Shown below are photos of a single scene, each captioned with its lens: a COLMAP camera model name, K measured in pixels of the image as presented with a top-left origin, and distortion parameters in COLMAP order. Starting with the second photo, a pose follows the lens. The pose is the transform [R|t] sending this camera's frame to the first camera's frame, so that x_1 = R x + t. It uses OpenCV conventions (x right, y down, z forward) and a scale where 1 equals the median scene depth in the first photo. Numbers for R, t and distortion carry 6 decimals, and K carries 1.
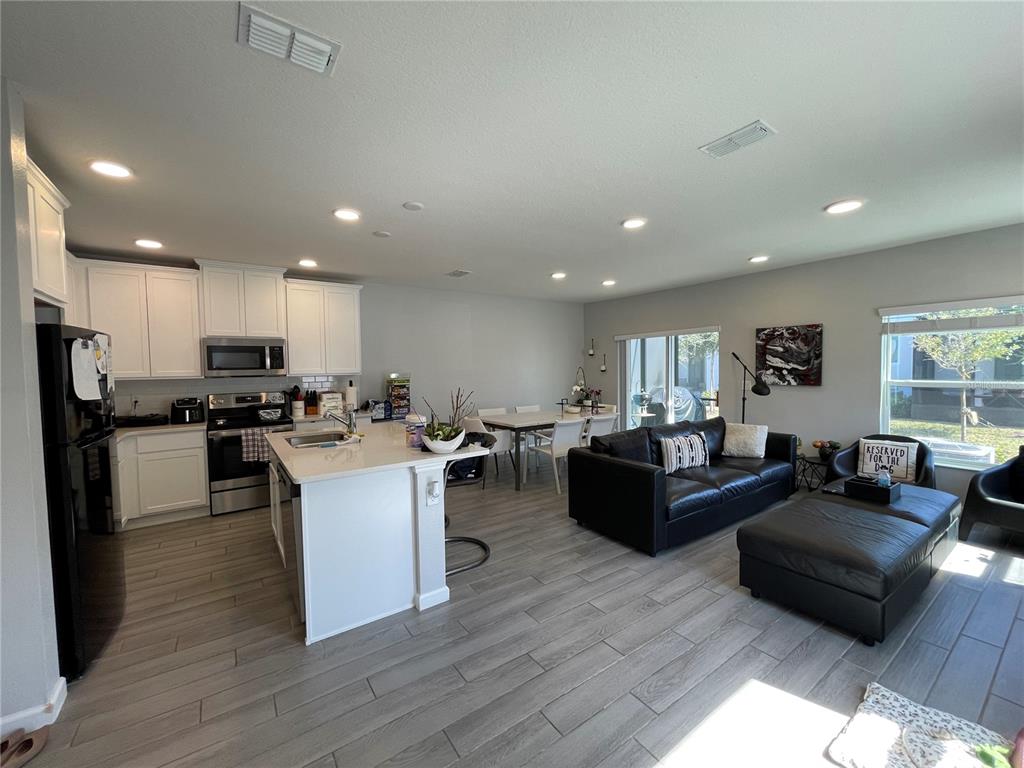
lens RADIAL K [[414.7, 0, 509.8], [0, 414.7, 383.2], [0, 0, 1]] dist [-0.002214, -0.000029]
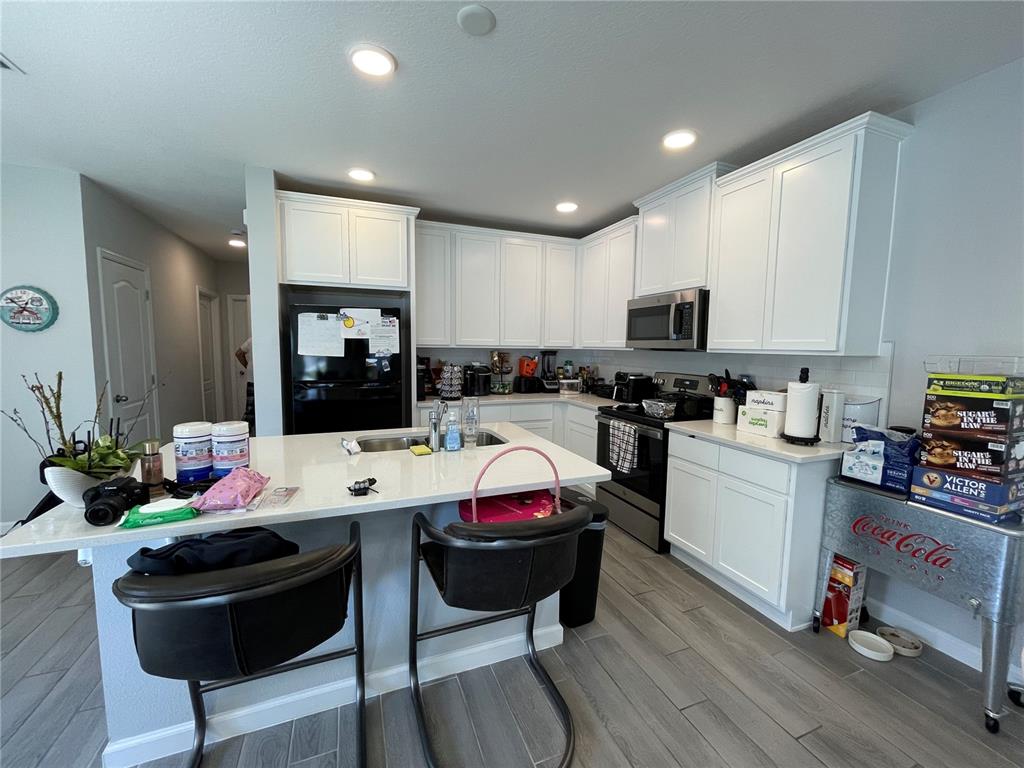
lens RADIAL K [[415.2, 0, 510.5], [0, 415.2, 383.7], [0, 0, 1]] dist [-0.012949, 0.006805]
pose [[-0.228206, 0.103247, -0.968123, 0.121609], [-0.047412, 0.992003, 0.116970, -0.032543], [0.972458, 0.072594, -0.221486, 1.013848]]
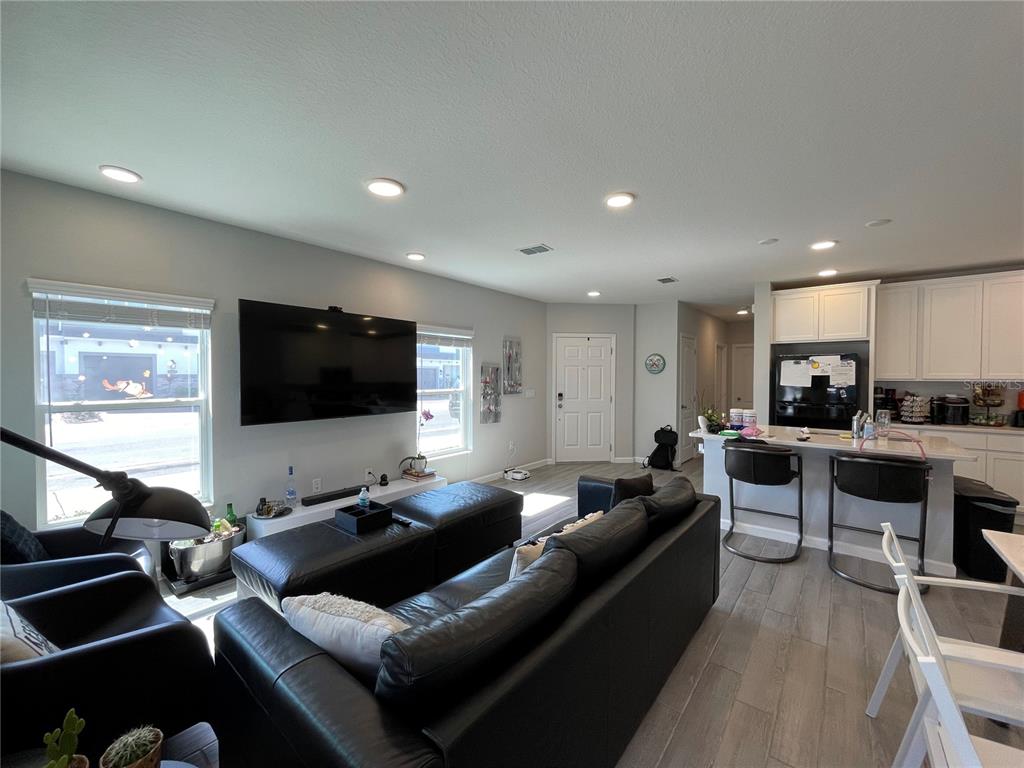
lens RADIAL K [[415.2, 0, 510.5], [0, 415.2, 383.7], [0, 0, 1]] dist [-0.012949, 0.006805]
pose [[-0.960711, 0.020947, -0.276760, 0.614137], [0.003404, 0.997962, 0.063717, -0.066349], [0.277531, 0.060272, -0.958824, 1.447716]]
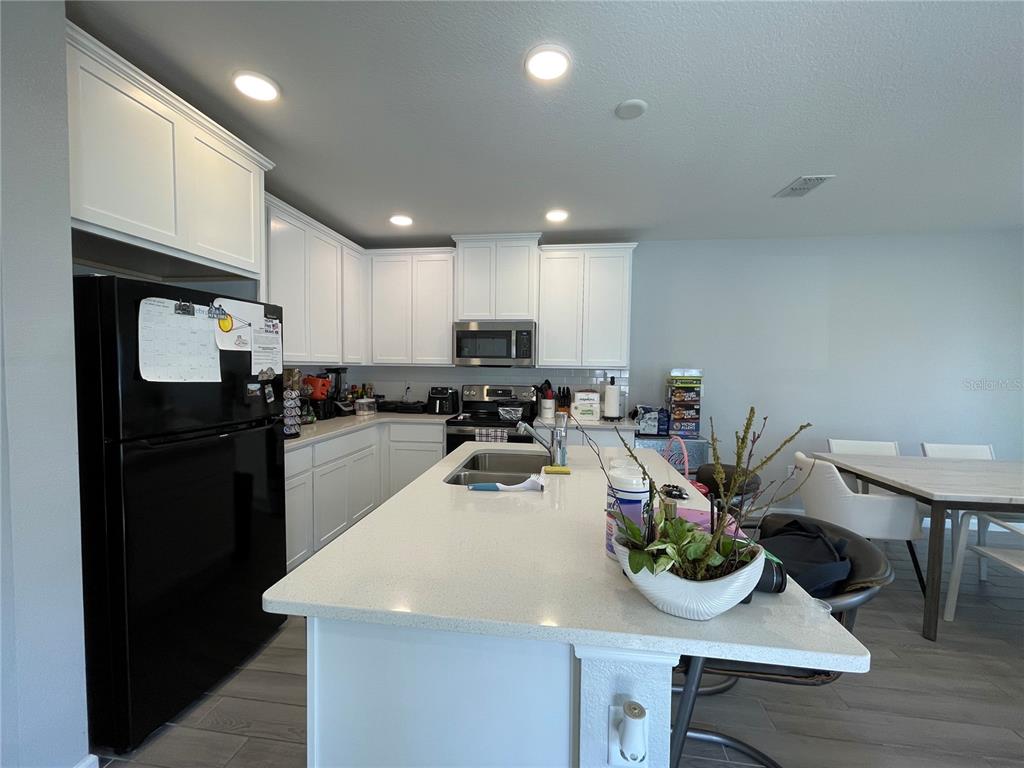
lens RADIAL K [[414.7, 0, 509.8], [0, 414.7, 383.2], [0, 0, 1]] dist [-0.002214, -0.000029]
pose [[0.736164, 0.054102, -0.674637, -0.033497], [-0.052049, 0.998373, 0.023268, -0.003232], [0.674799, 0.017985, 0.737783, 0.434790]]
